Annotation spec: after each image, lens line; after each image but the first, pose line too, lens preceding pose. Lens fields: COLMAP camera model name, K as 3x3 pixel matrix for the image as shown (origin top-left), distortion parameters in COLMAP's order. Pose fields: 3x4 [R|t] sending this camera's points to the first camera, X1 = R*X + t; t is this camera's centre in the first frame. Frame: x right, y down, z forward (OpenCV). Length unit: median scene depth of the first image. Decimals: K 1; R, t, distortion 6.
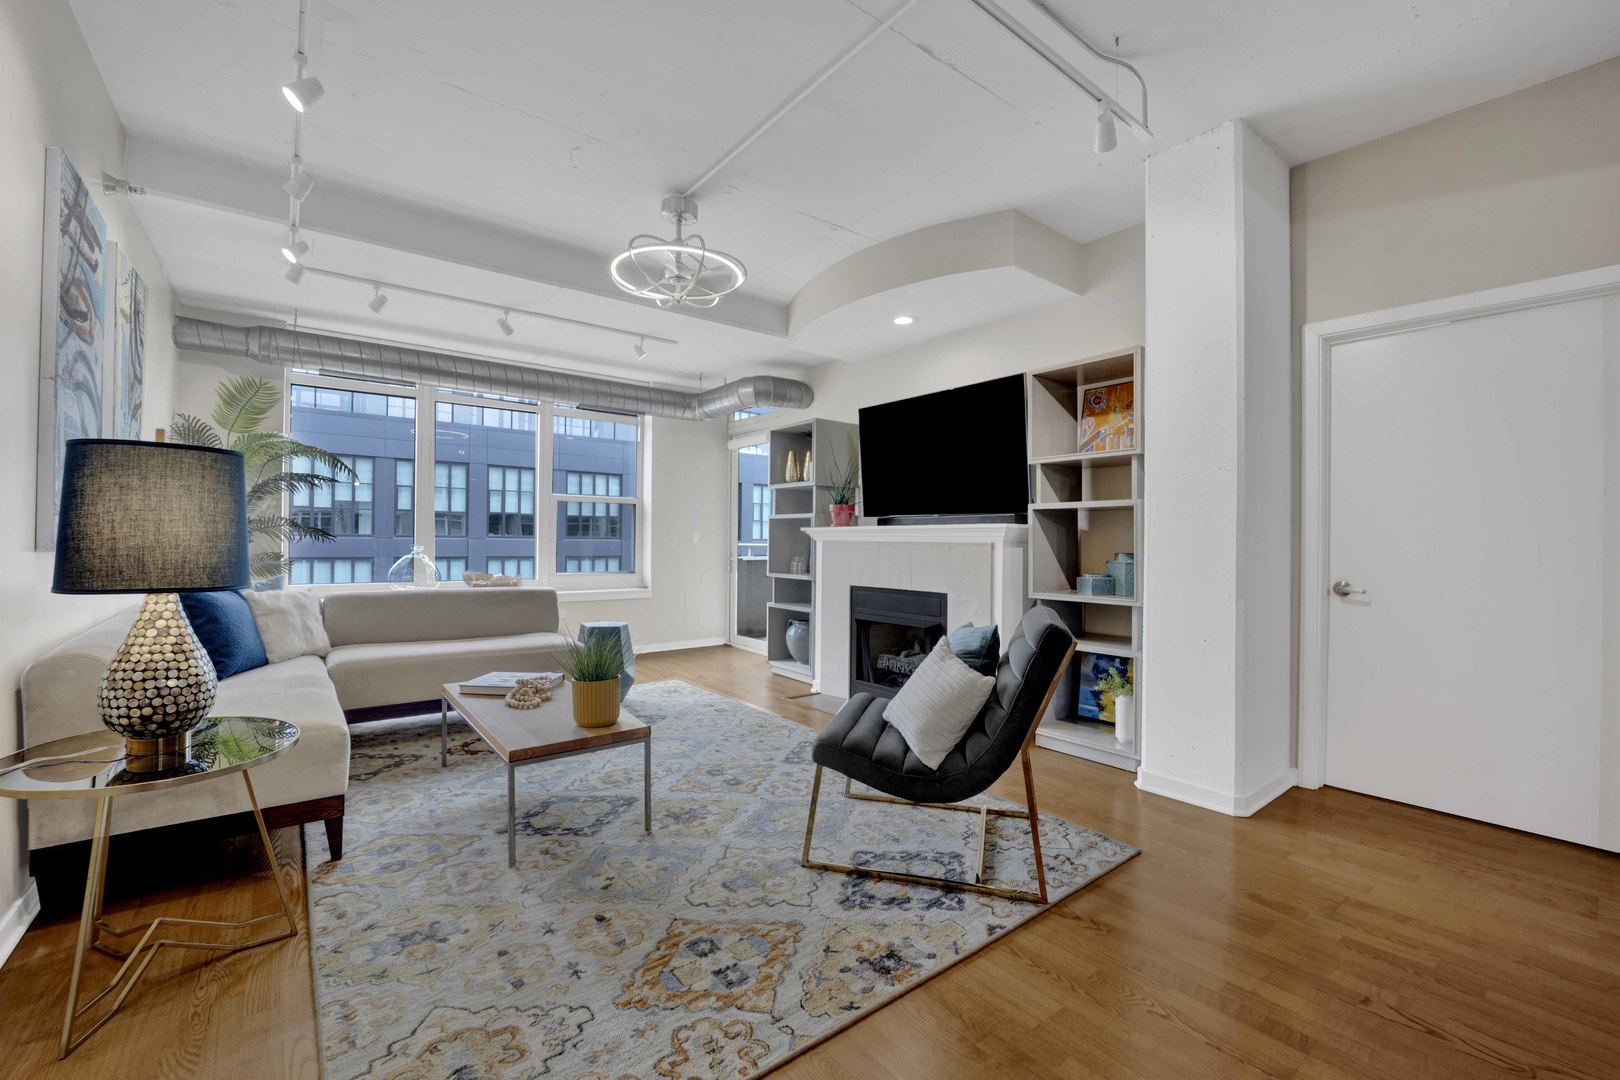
lens RADIAL K [[671.5, 0, 806.9], [0, 671.5, 539.5], [0, 0, 1]] dist [-0.020856, 0.000017]
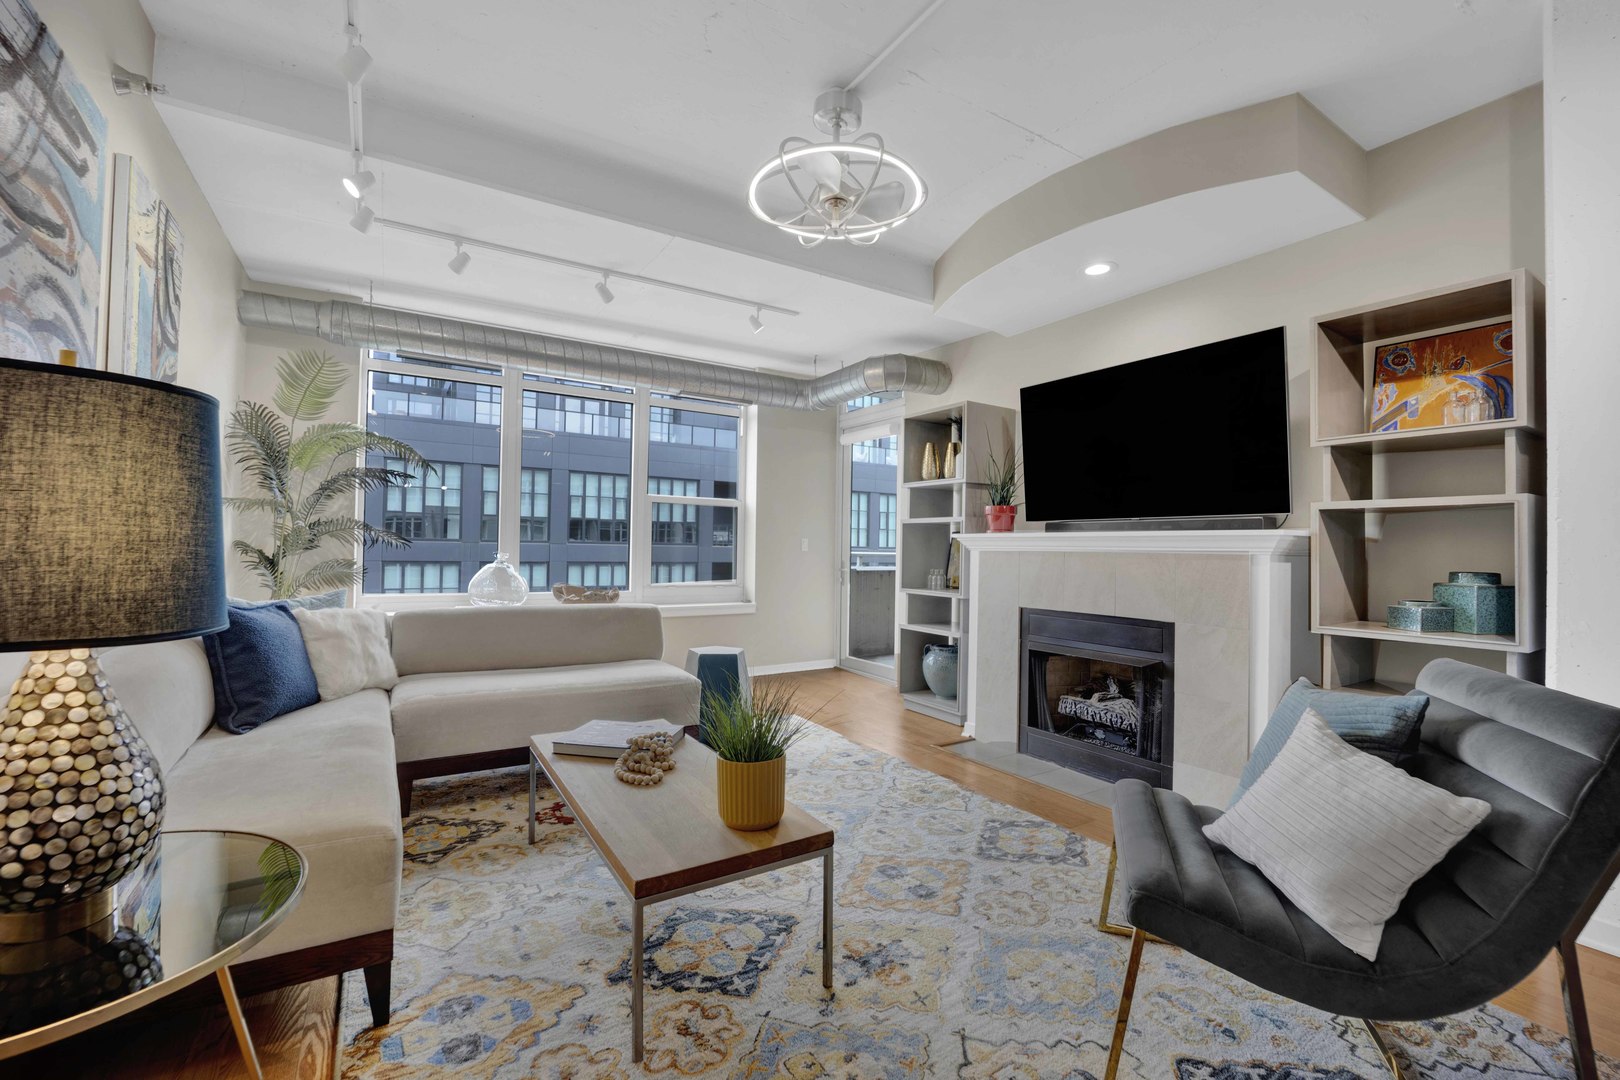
lens RADIAL K [[676.9, 0, 806.5], [0, 676.9, 539.3], [0, 0, 1]] dist [-0.018218, 0.000092]
pose [[0.994592, 0.005434, -0.103717, -0.145102], [-0.006579, 0.999921, -0.010704, -0.002076], [0.103651, 0.011328, 0.994549, 0.248335]]
